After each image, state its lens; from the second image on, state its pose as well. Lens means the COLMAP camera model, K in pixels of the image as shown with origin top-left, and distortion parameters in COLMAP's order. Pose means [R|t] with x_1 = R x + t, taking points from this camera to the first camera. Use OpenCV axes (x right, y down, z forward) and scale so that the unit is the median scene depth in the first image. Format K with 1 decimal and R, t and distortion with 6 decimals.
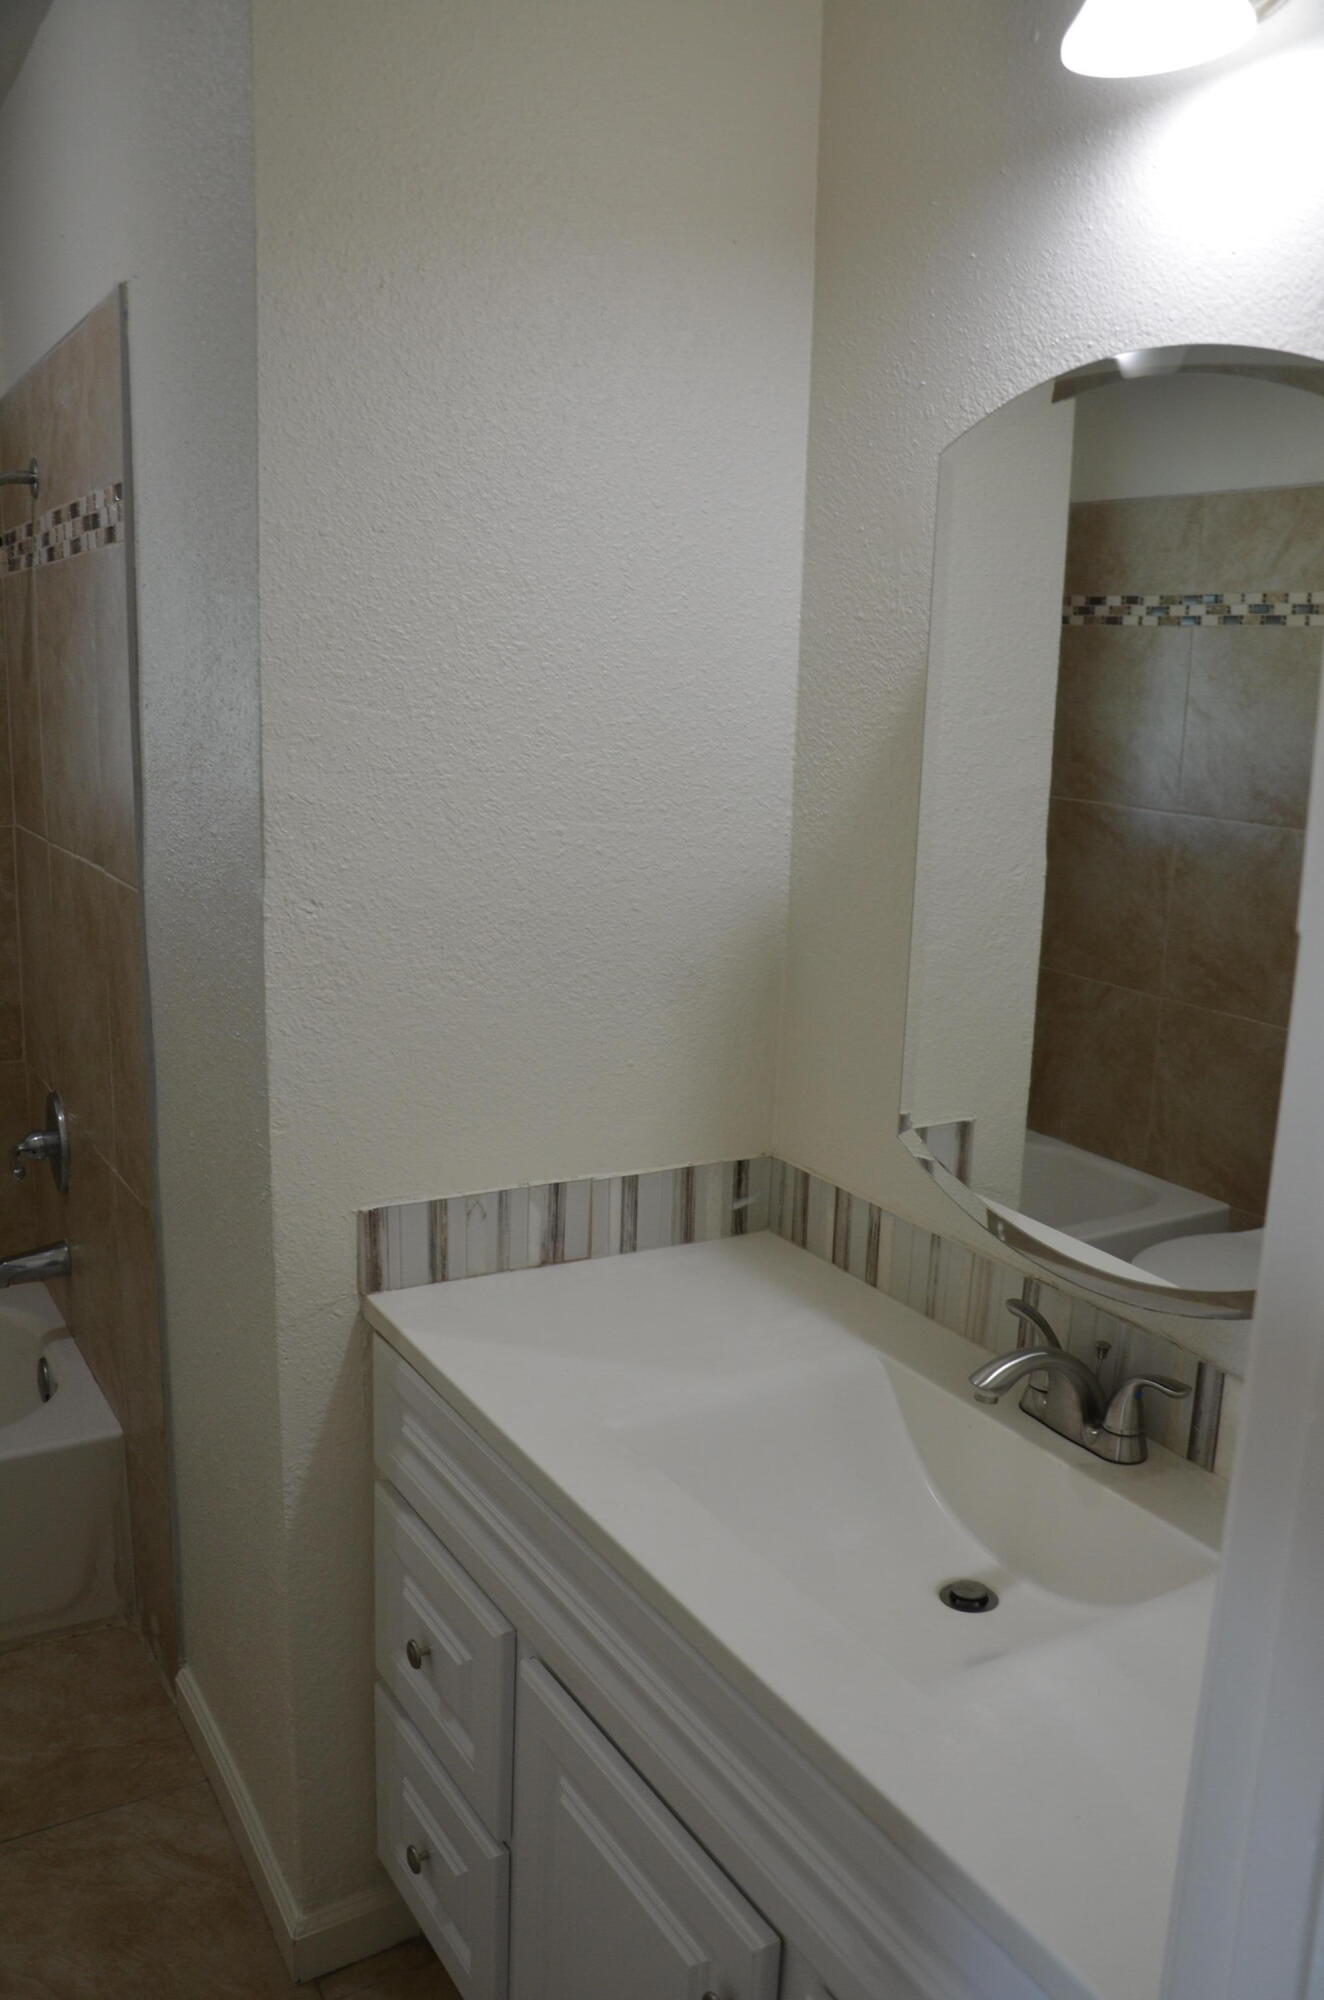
lens RADIAL K [[1661.7, 0, 672.4], [0, 1661.7, 1041.4], [0, 0, 1]] dist [-0.139272, 0.154746]
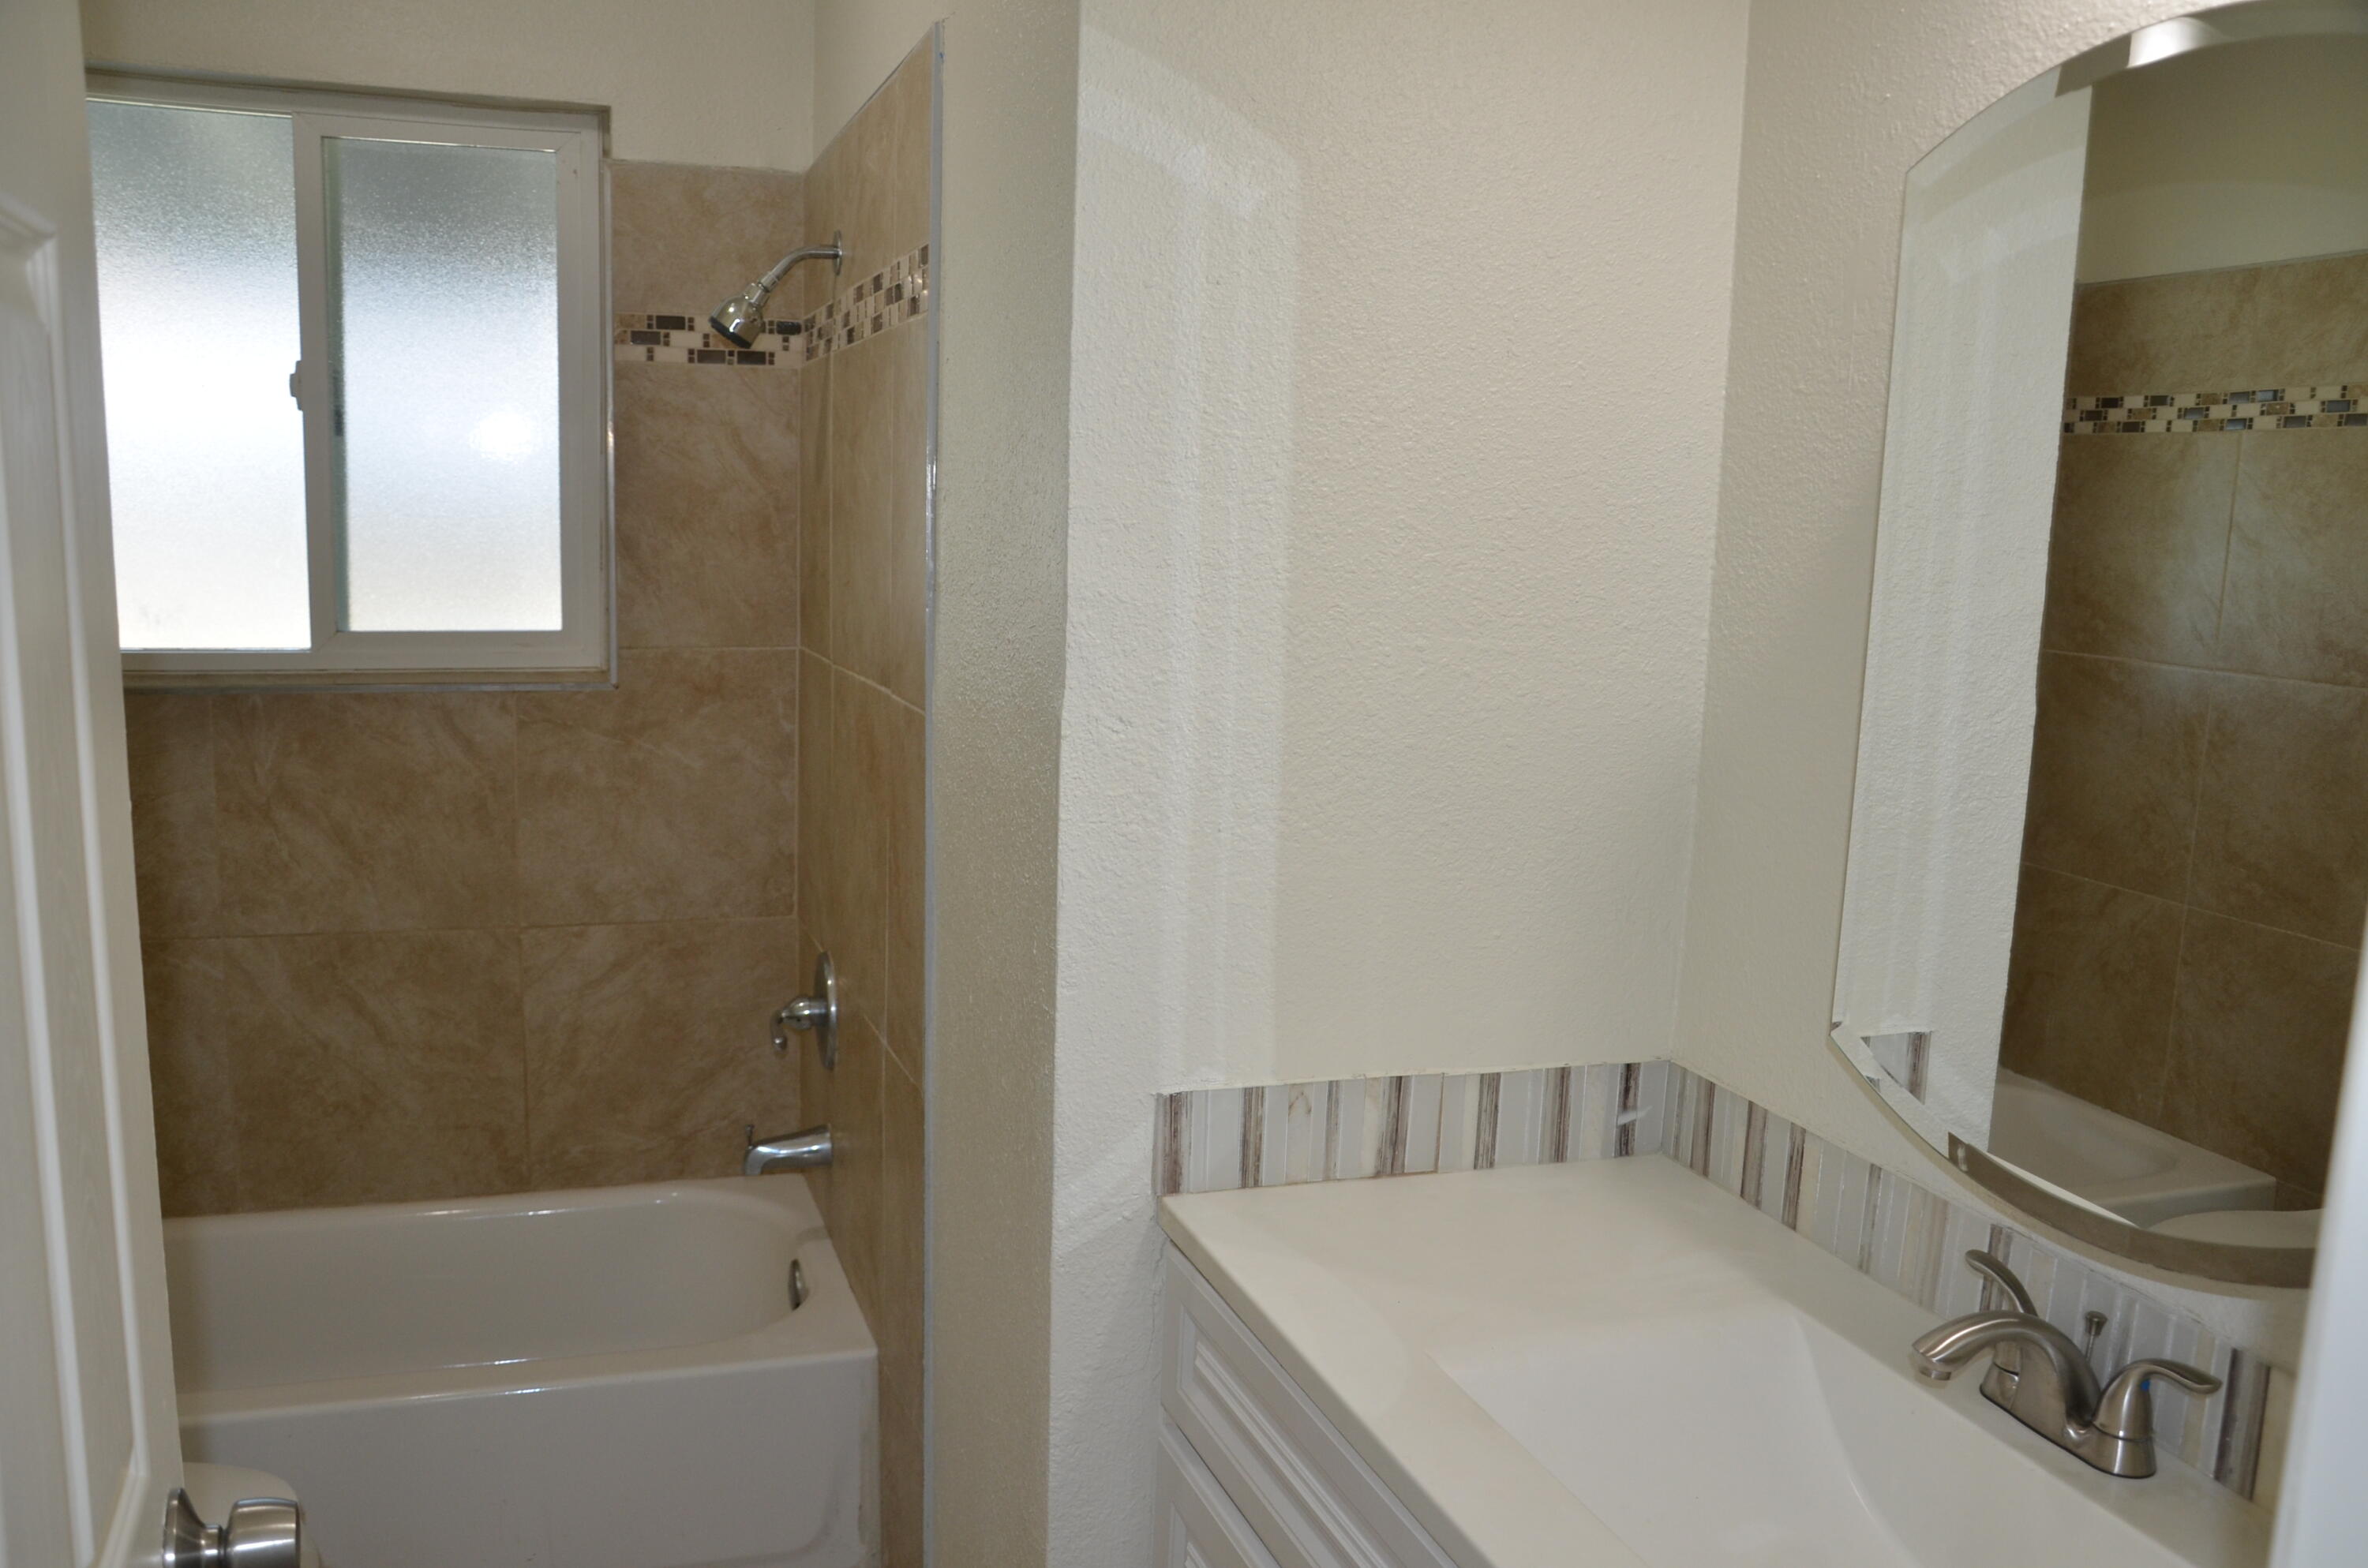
lens RADIAL K [[1962.9, 0, 1166.7], [0, 1962.9, 843.1], [0, 0, 1]] dist [-0.142995, 0.151264]
pose [[0.979005, 0.036531, -0.200535, 0.006869], [-0.047494, 0.997613, -0.050134, 0.023831], [0.198225, 0.058606, 0.978403, 0.026847]]
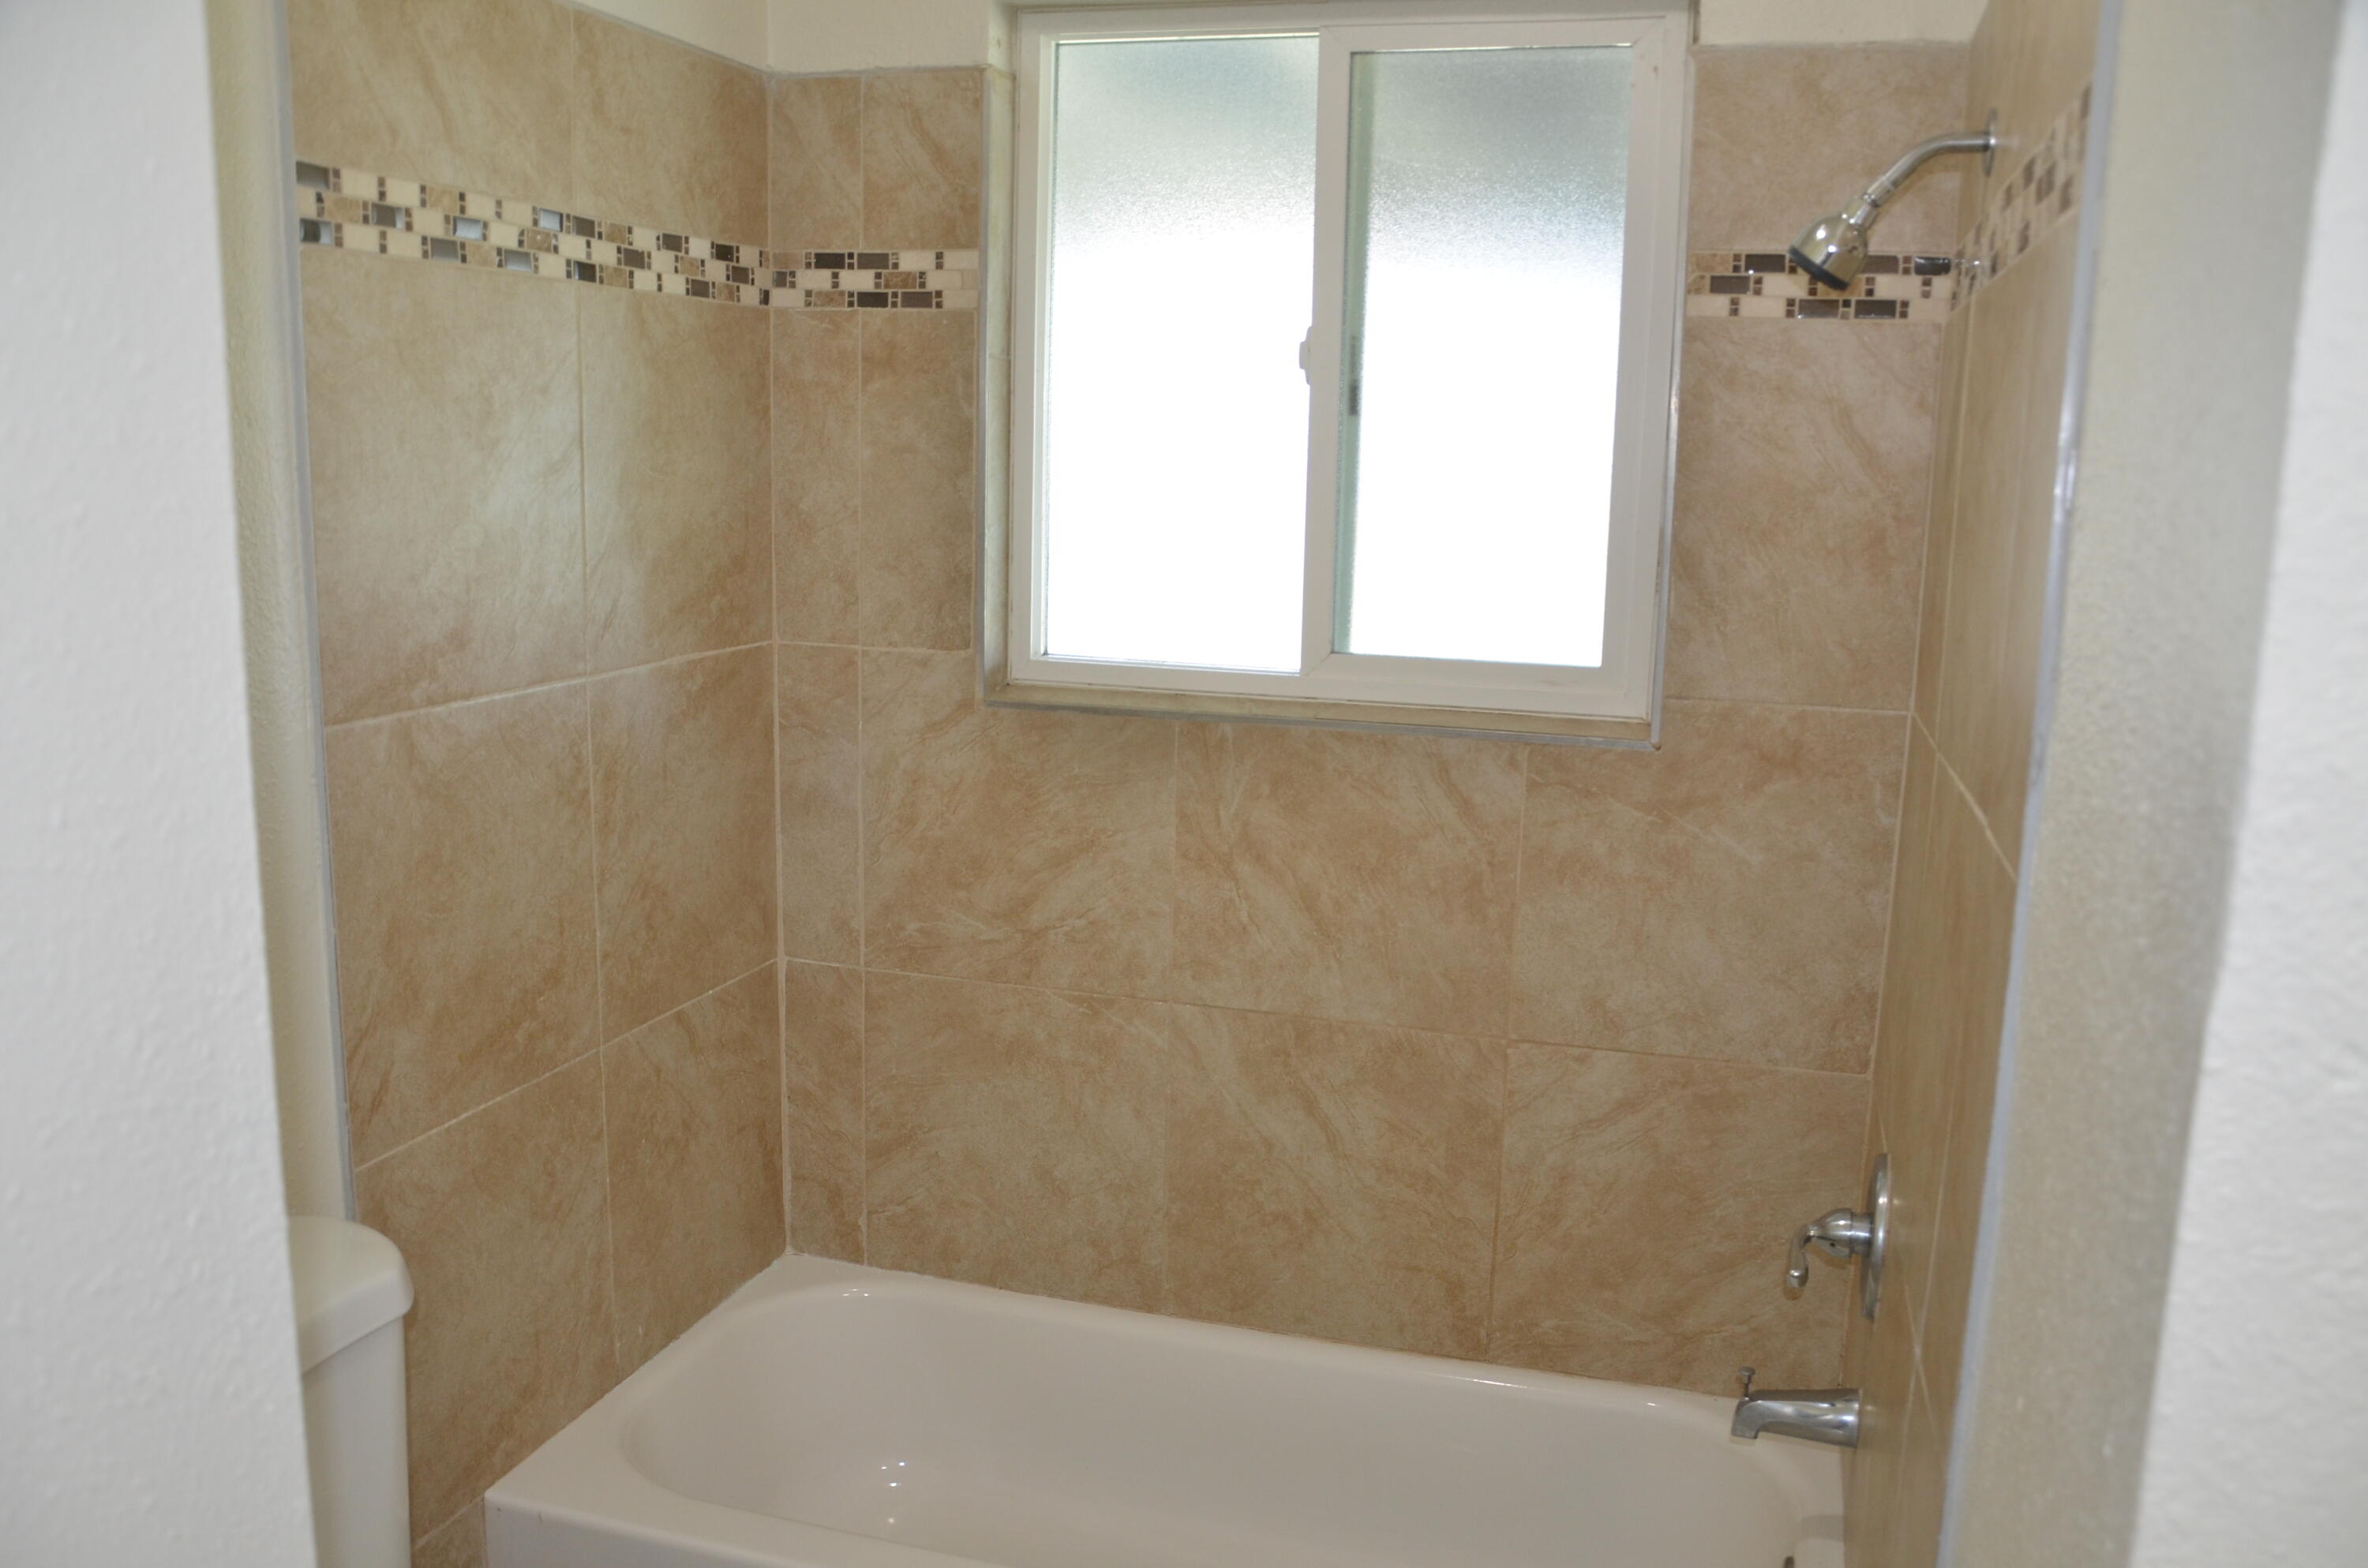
lens RADIAL K [[1967.2, 0, 1170.6], [0, 1967.2, 835.4], [0, 0, 1]] dist [-0.139272, 0.154746]
pose [[0.680027, 0.132121, -0.721185, -0.080677], [-0.168662, 0.985440, 0.021496, -0.082841], [0.713524, 0.107018, 0.692409, 0.432790]]
